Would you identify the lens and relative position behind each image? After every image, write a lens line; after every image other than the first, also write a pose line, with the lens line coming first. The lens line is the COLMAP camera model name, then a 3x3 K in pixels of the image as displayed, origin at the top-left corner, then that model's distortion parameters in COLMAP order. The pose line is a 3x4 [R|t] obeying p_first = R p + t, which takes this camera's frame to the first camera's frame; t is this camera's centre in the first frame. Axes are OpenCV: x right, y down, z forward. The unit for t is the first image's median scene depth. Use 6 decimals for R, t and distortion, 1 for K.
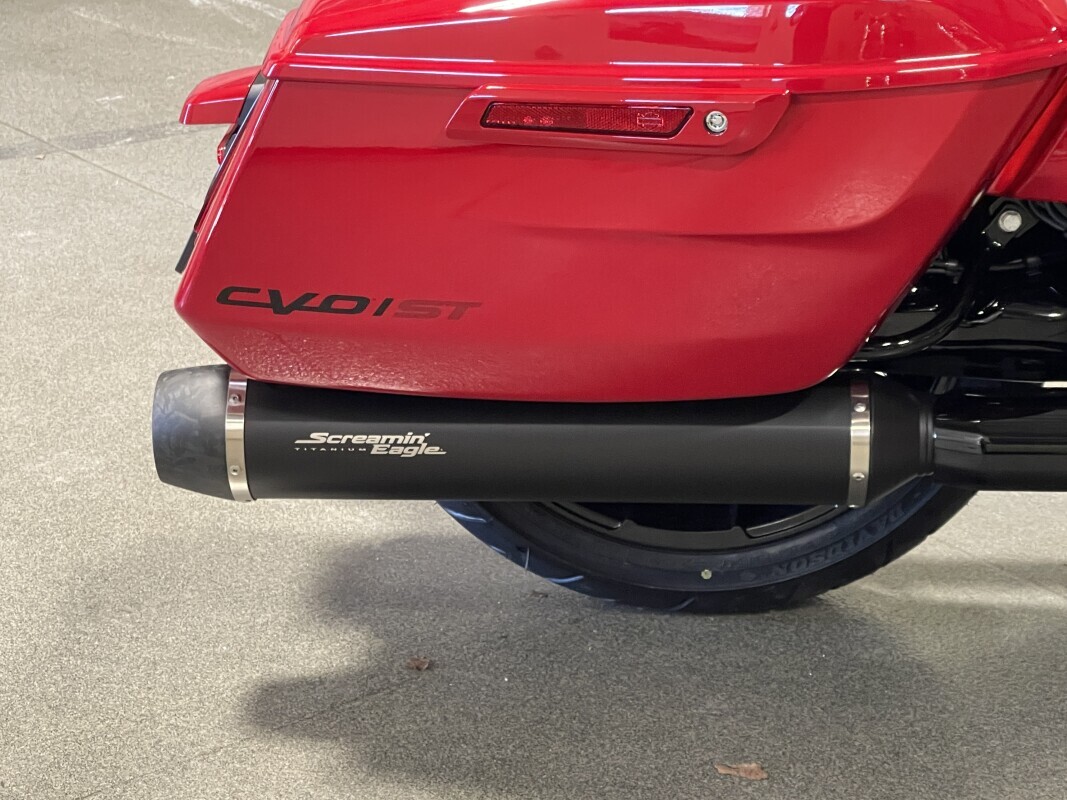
lens RADIAL K [[2762.3, 0, 533.7], [0, 2762.3, 401.7], [0, 0, 1]] dist [0.171183, 0.000000]
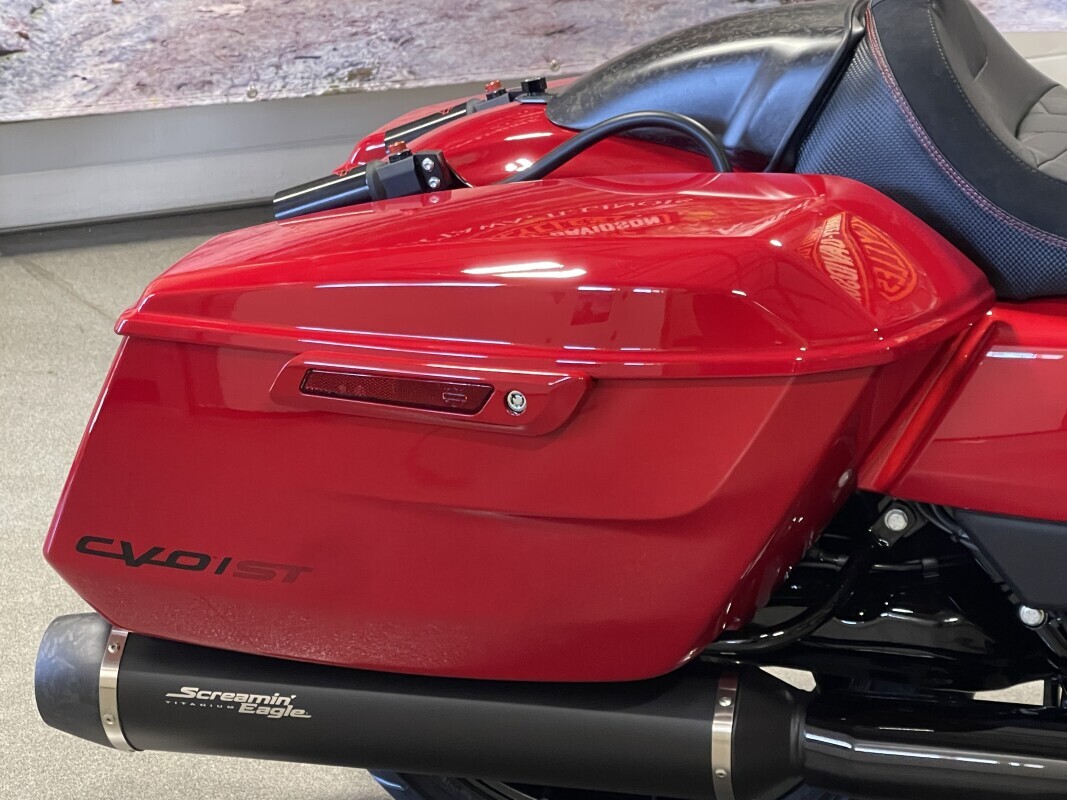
lens RADIAL K [[2762.3, 0, 533.1], [0, 2762.3, 398.1], [0, 0, 1]] dist [0.171183, 0.000000]
pose [[0.983646, 0.055287, -0.171418, 0.210777], [-0.070678, 0.993869, -0.085023, -0.016125], [0.165666, 0.095748, 0.981523, 0.026211]]
